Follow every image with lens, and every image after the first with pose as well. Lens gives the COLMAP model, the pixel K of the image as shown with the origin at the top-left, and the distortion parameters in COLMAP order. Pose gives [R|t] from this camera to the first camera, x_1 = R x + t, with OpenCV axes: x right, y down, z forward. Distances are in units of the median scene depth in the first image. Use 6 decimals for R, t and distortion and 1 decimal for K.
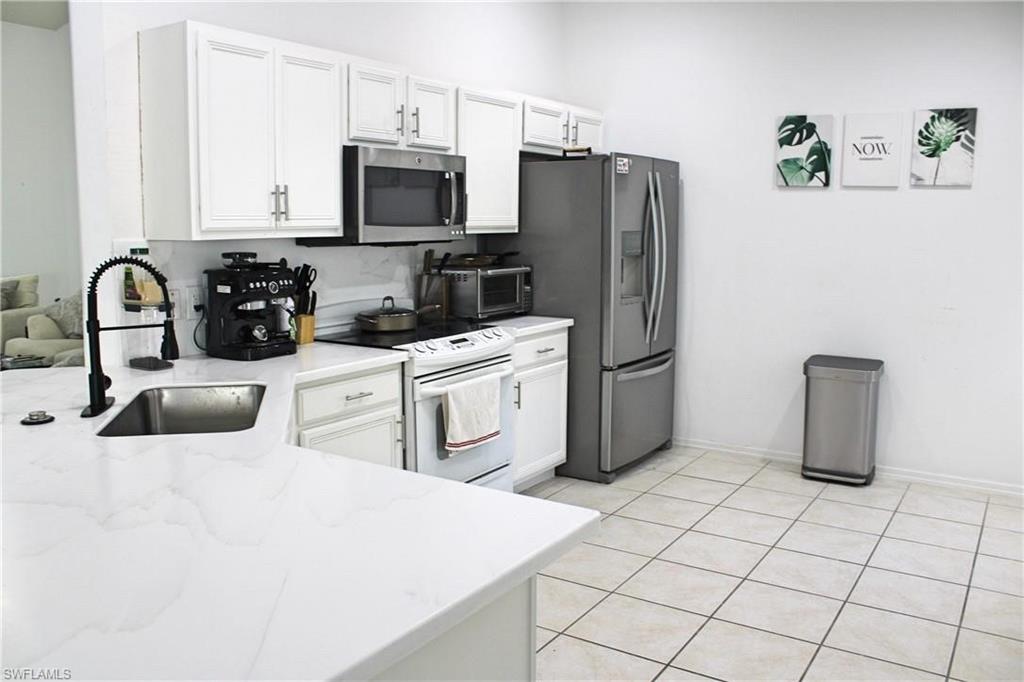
lens RADIAL K [[851.7, 0, 512.0], [0, 851.7, 341.0], [0, 0, 1]] dist [-0.167962, 0.148015]
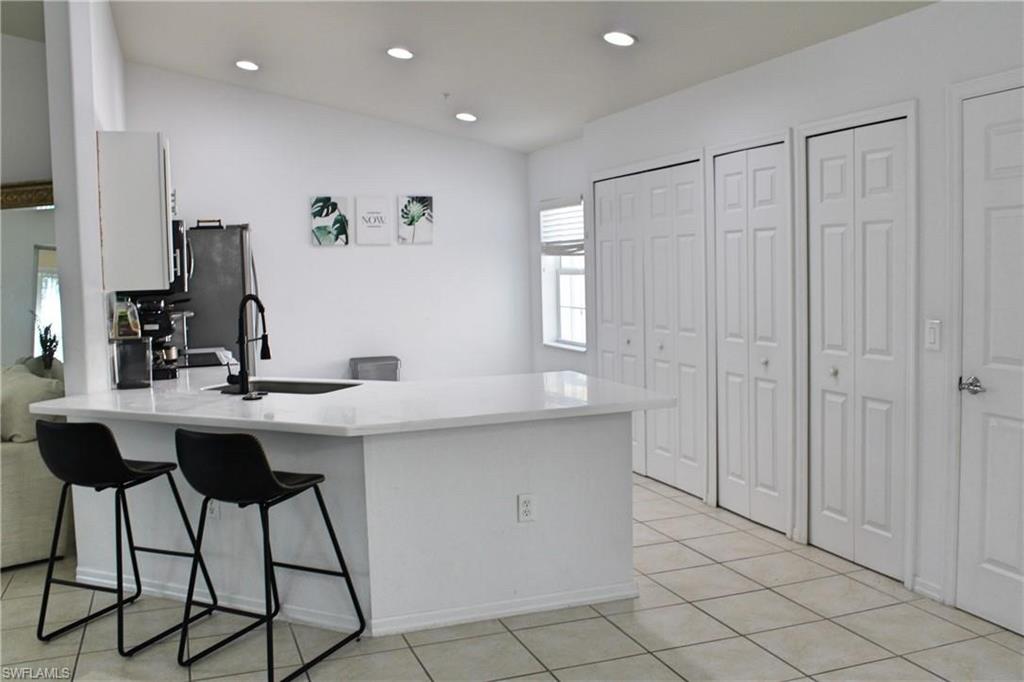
lens RADIAL K [[929.5, 0, 512.0], [0, 929.5, 341.0], [0, 0, 1]] dist [-0.167123, 0.146068]
pose [[0.599018, -0.084611, 0.796252, -0.832237], [0.140530, 0.990076, -0.000513, 0.029832], [-0.788307, 0.112204, 0.604964, -0.233487]]
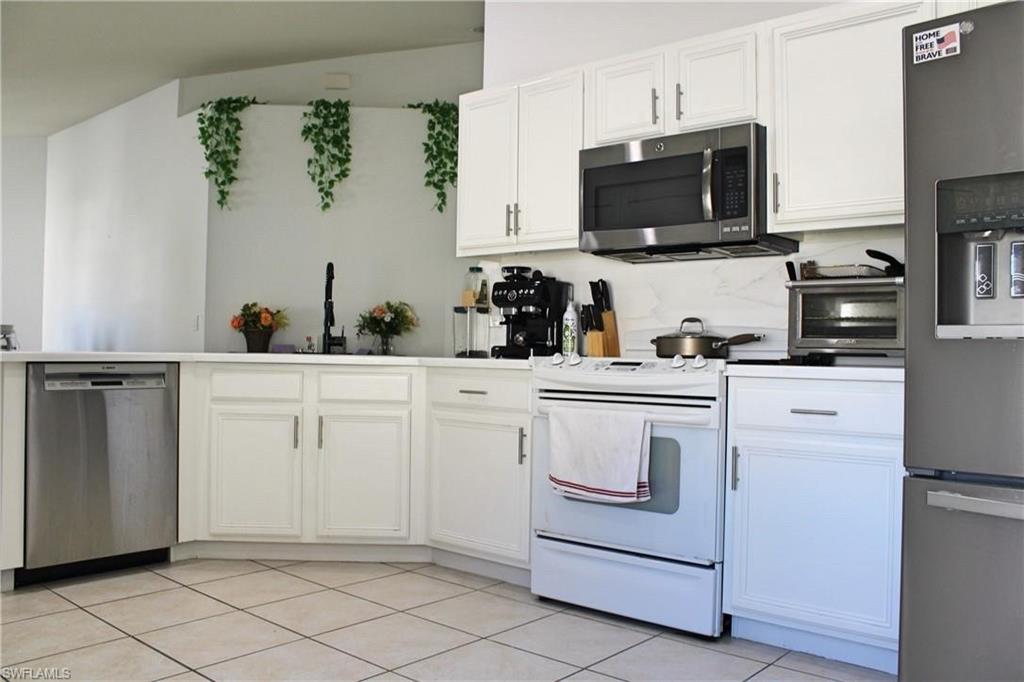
lens RADIAL K [[851.7, 0, 512.0], [0, 851.7, 341.0], [0, 0, 1]] dist [-0.167962, 0.148015]
pose [[-0.142054, -0.009699, -0.989811, 0.630187], [-0.151615, 0.988366, 0.012074, -0.012694], [0.978179, 0.151785, -0.141872, 0.874758]]
